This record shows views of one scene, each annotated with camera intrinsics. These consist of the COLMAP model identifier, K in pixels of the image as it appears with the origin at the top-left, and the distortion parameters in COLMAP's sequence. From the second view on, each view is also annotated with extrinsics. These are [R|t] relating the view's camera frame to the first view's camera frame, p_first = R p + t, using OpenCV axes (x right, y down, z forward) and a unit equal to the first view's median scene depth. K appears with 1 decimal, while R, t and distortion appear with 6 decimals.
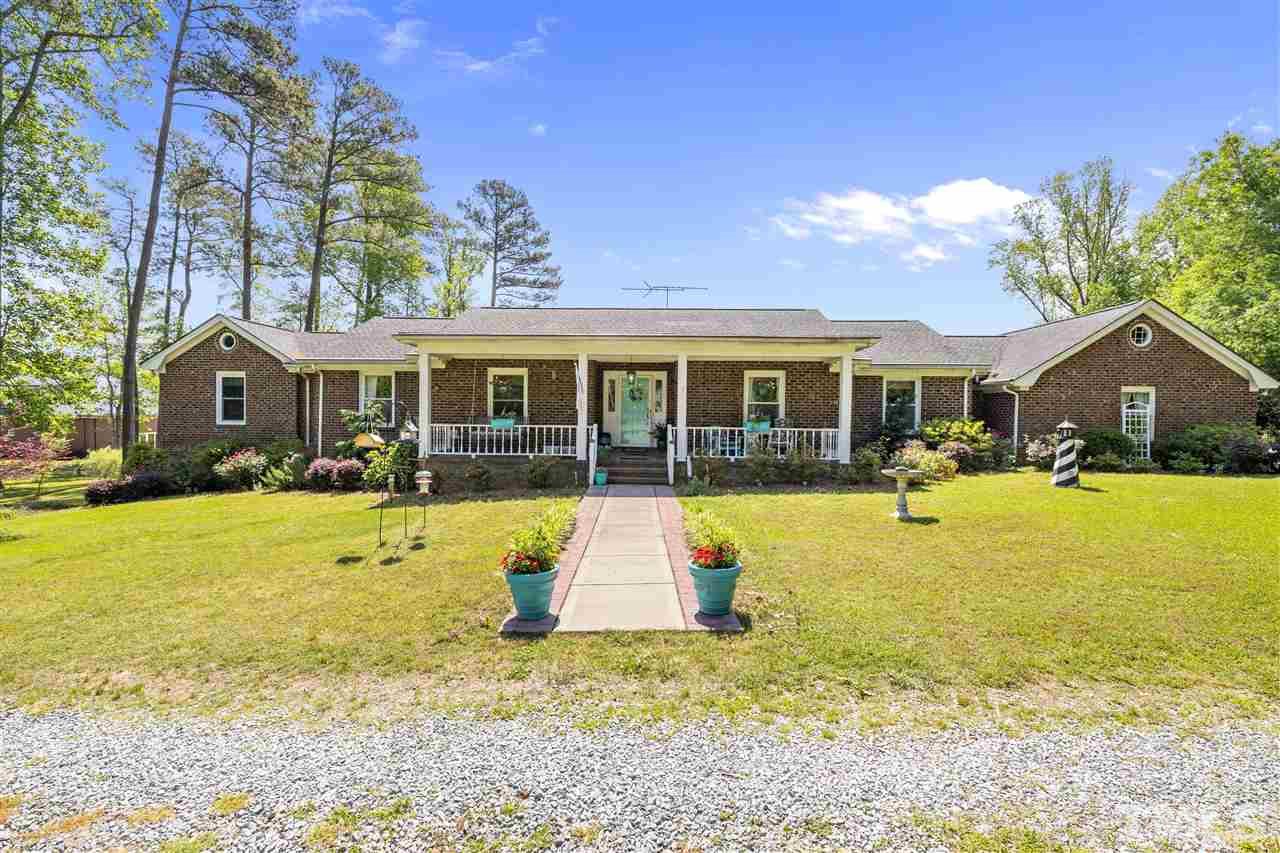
lens RADIAL K [[569.9, 0, 636.7], [0, 569.9, 430.1], [0, 0, 1]] dist [-0.004327, -0.000882]
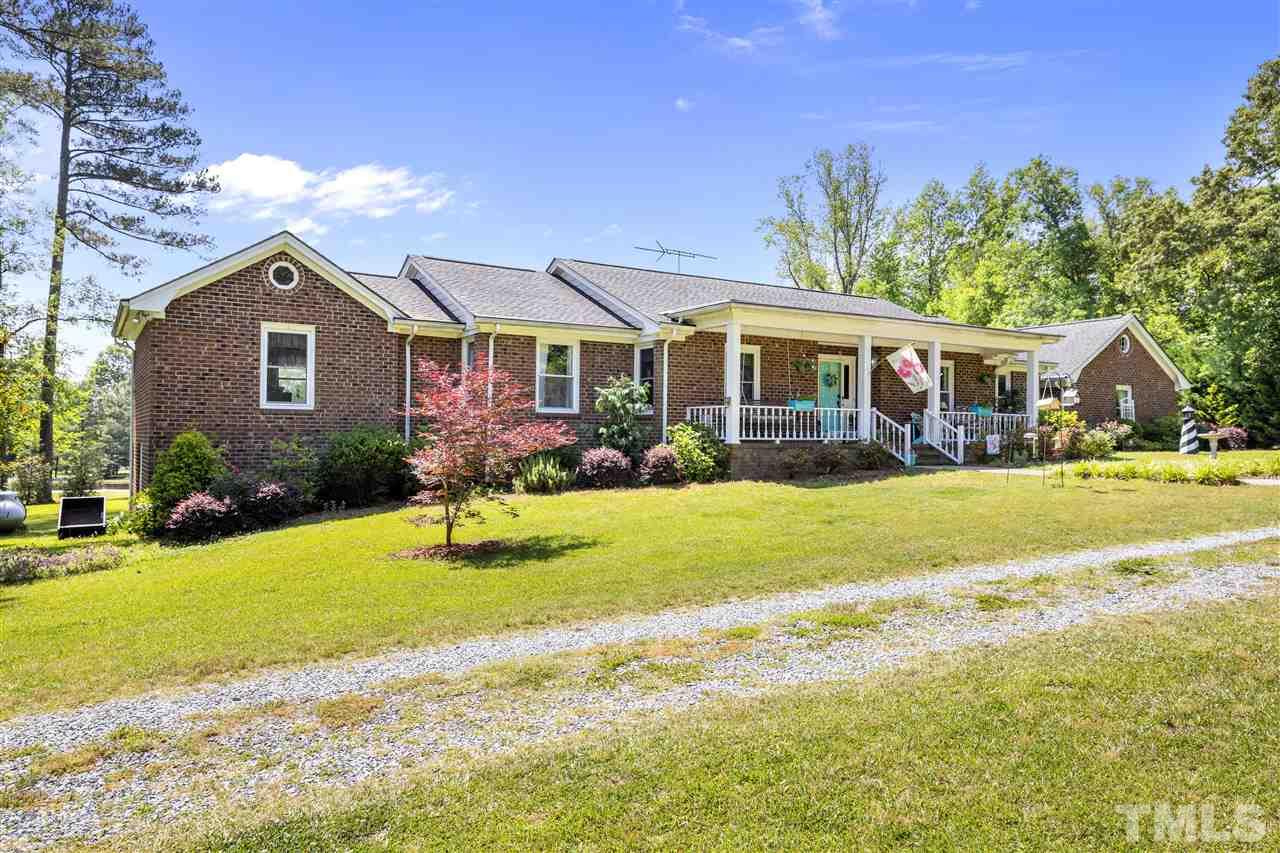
lens RADIAL K [[903.5, 0, 639.9], [0, 903.5, 428.9], [0, 0, 1]] dist [0.036680, 0.000287]
pose [[0.825769, -0.000165, 0.564008, -0.964180], [0.013557, 0.999717, -0.019557, 0.038449], [-0.563845, 0.023796, 0.825537, -0.047888]]
